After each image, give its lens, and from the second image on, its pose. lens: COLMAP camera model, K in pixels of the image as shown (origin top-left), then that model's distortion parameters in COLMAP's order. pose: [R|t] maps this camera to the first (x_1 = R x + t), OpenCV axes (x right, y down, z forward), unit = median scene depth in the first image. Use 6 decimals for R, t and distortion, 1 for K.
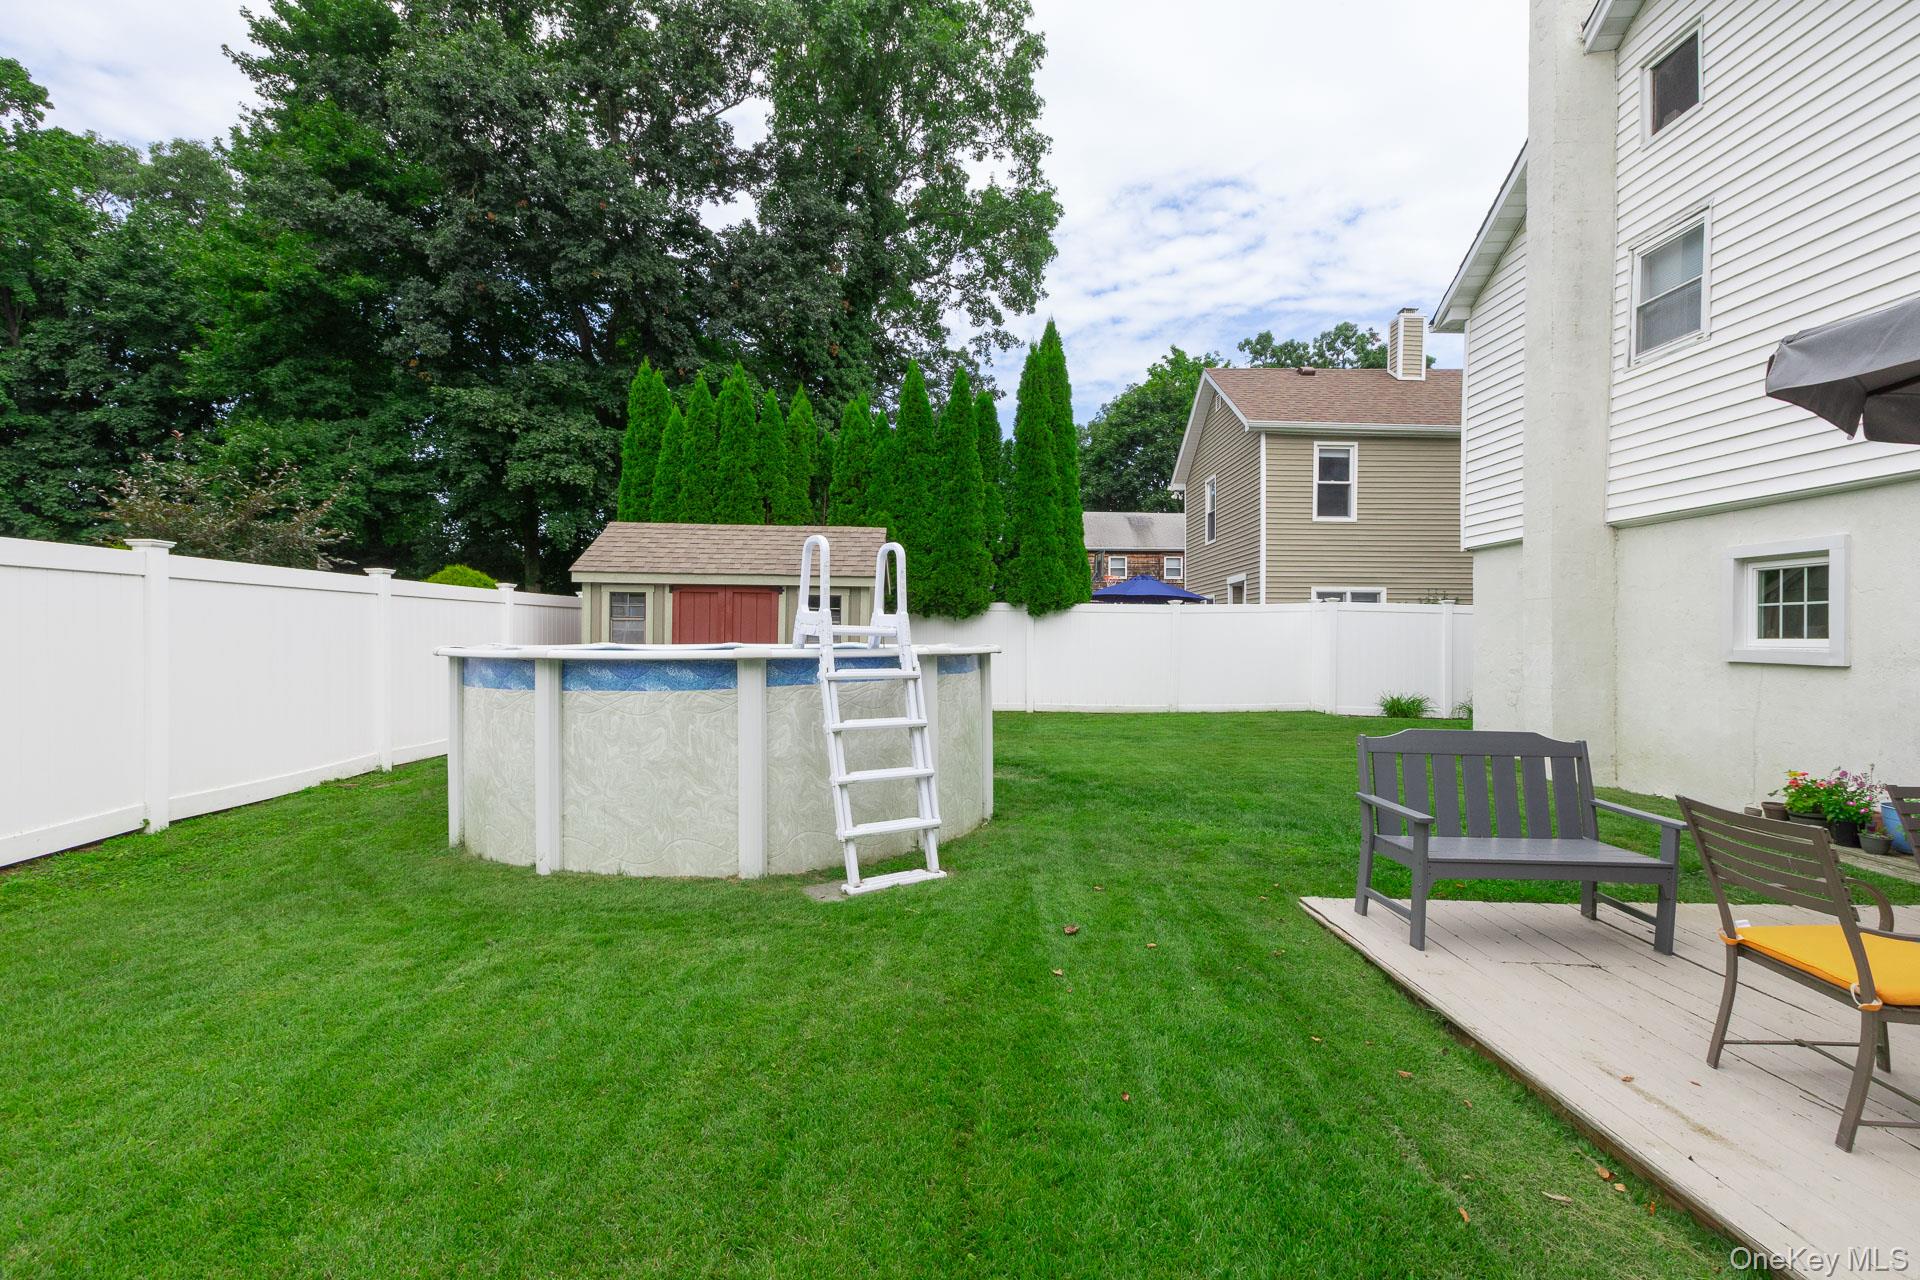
lens RADIAL K [[862.0, 0, 958.4], [0, 862.0, 634.3], [0, 0, 1]] dist [0.007708, 0.002253]
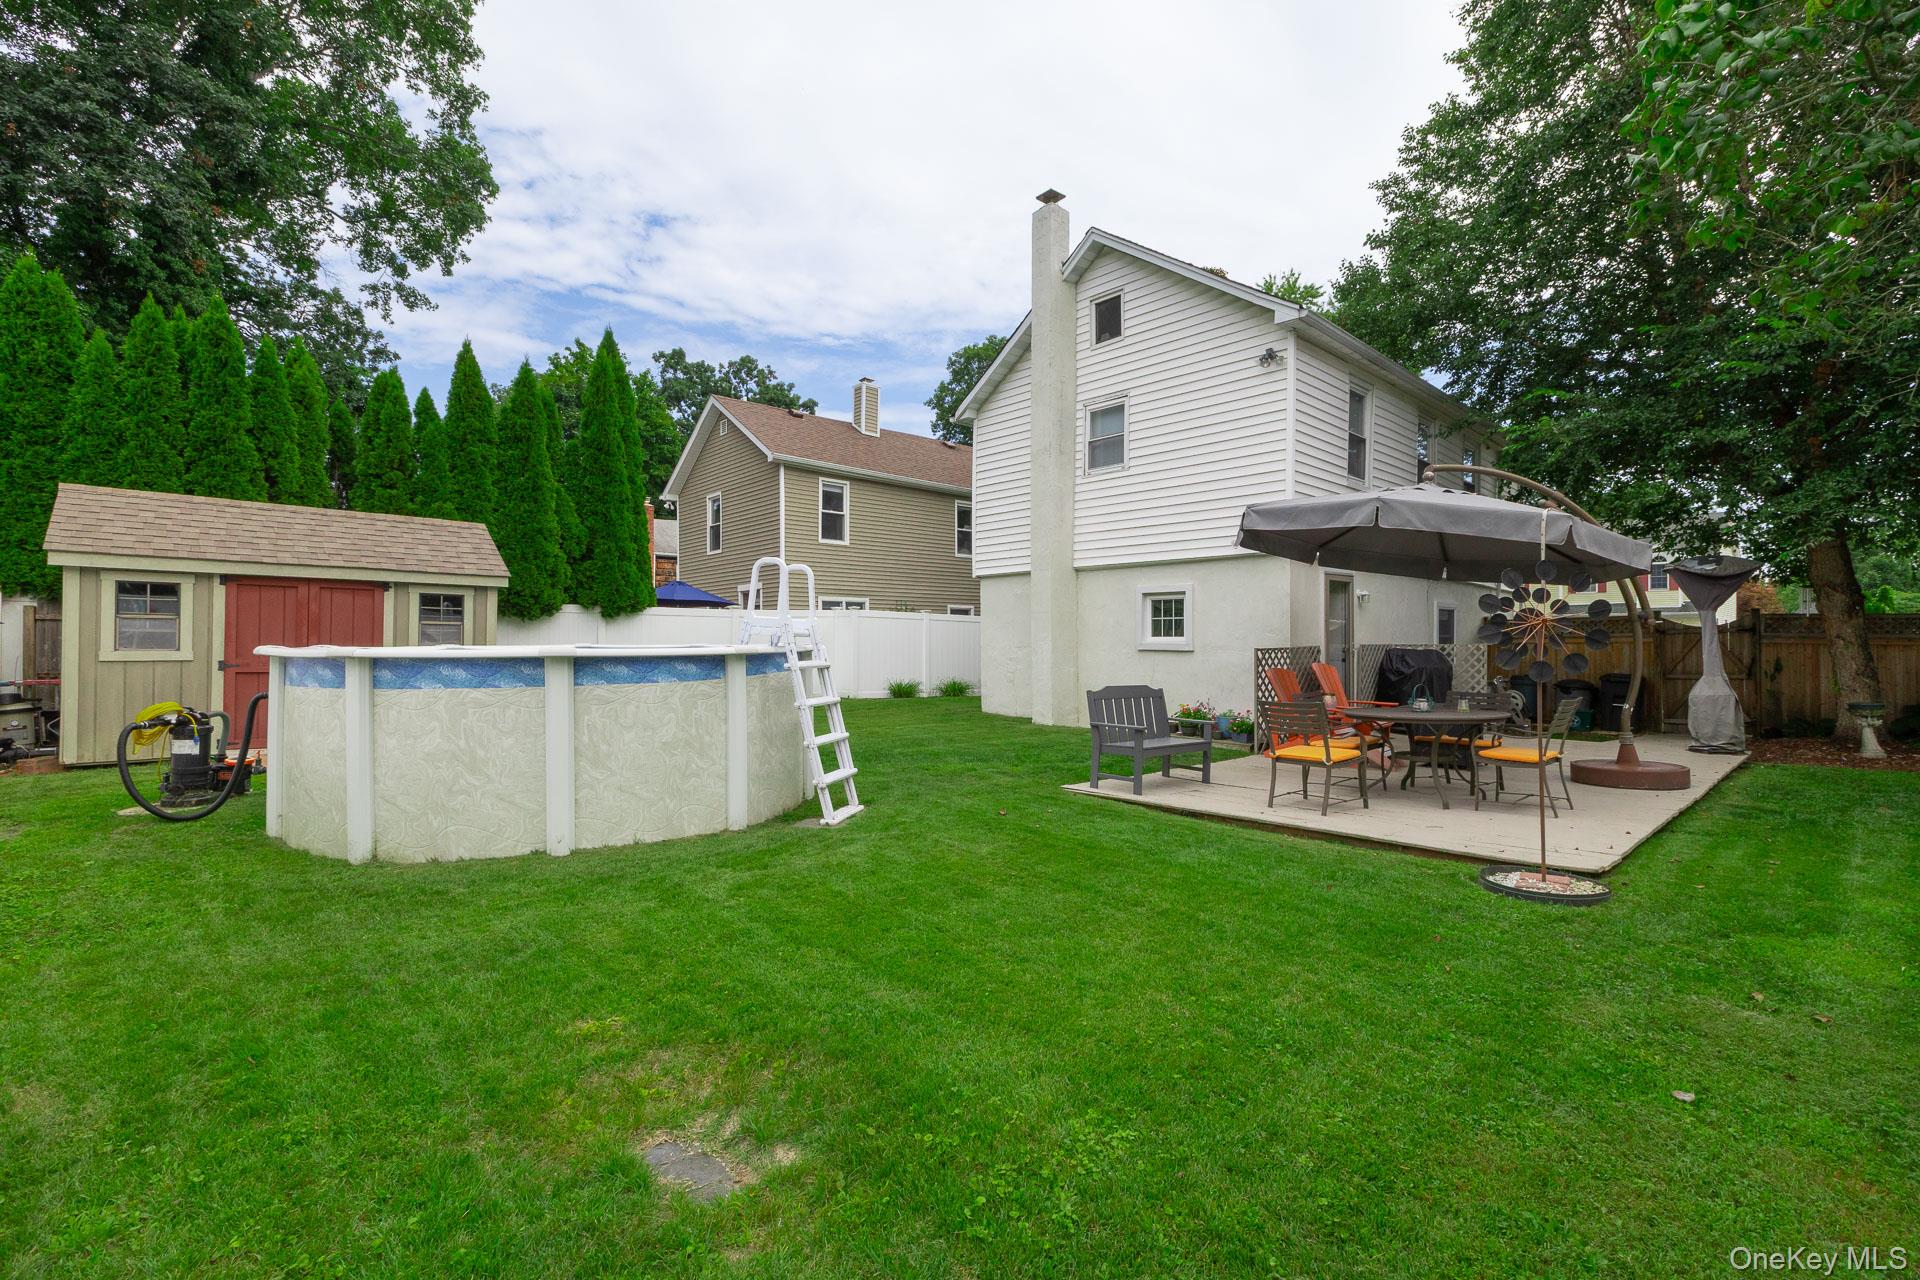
lens RADIAL K [[862.0, 0, 962.7], [0, 862.0, 638.8], [0, 0, 1]] dist [0.007708, 0.002253]
pose [[0.748499, -0.004076, 0.663124, -0.277916], [0.002262, 0.999991, 0.003593, 0.000692], [-0.663132, -0.001189, 0.748501, -0.051208]]
